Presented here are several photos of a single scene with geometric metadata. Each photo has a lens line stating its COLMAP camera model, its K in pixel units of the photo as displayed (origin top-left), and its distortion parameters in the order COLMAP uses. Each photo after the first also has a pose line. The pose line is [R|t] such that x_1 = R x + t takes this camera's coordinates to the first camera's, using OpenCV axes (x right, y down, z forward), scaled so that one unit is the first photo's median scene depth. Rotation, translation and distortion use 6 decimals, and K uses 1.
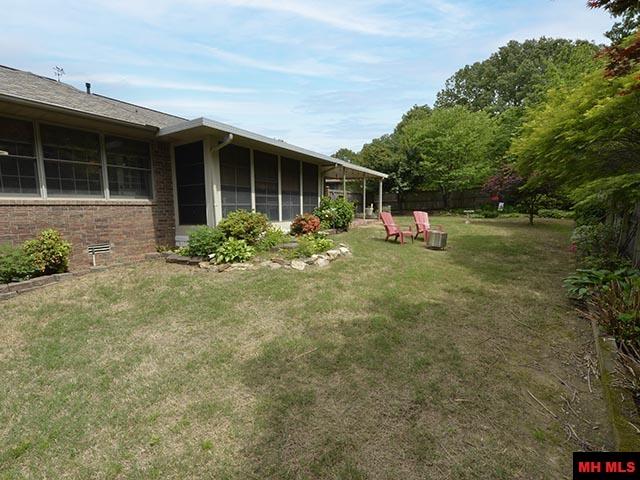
lens RADIAL K [[288.9, 0, 315.8], [0, 288.9, 240.9], [0, 0, 1]] dist [-0.000430, -0.001255]
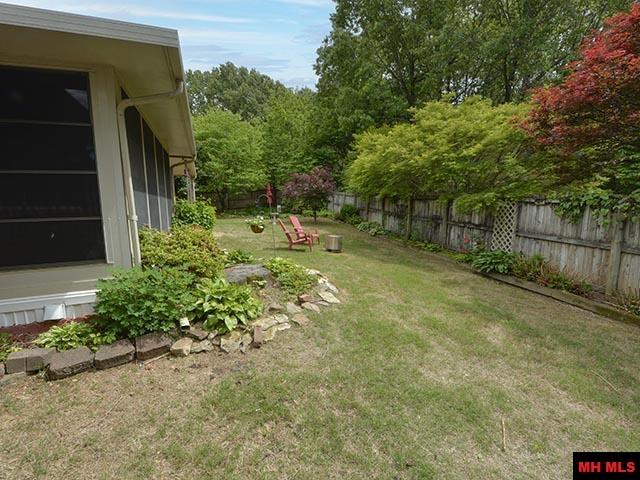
lens RADIAL K [[288.9, 0, 318.5], [0, 288.9, 240.7], [0, 0, 1]] dist [-0.000430, -0.001255]
pose [[0.621579, -0.096628, 0.777369, -0.435644], [0.099815, 0.994044, 0.043749, -0.064485], [-0.776966, 0.050399, 0.627522, 0.380416]]
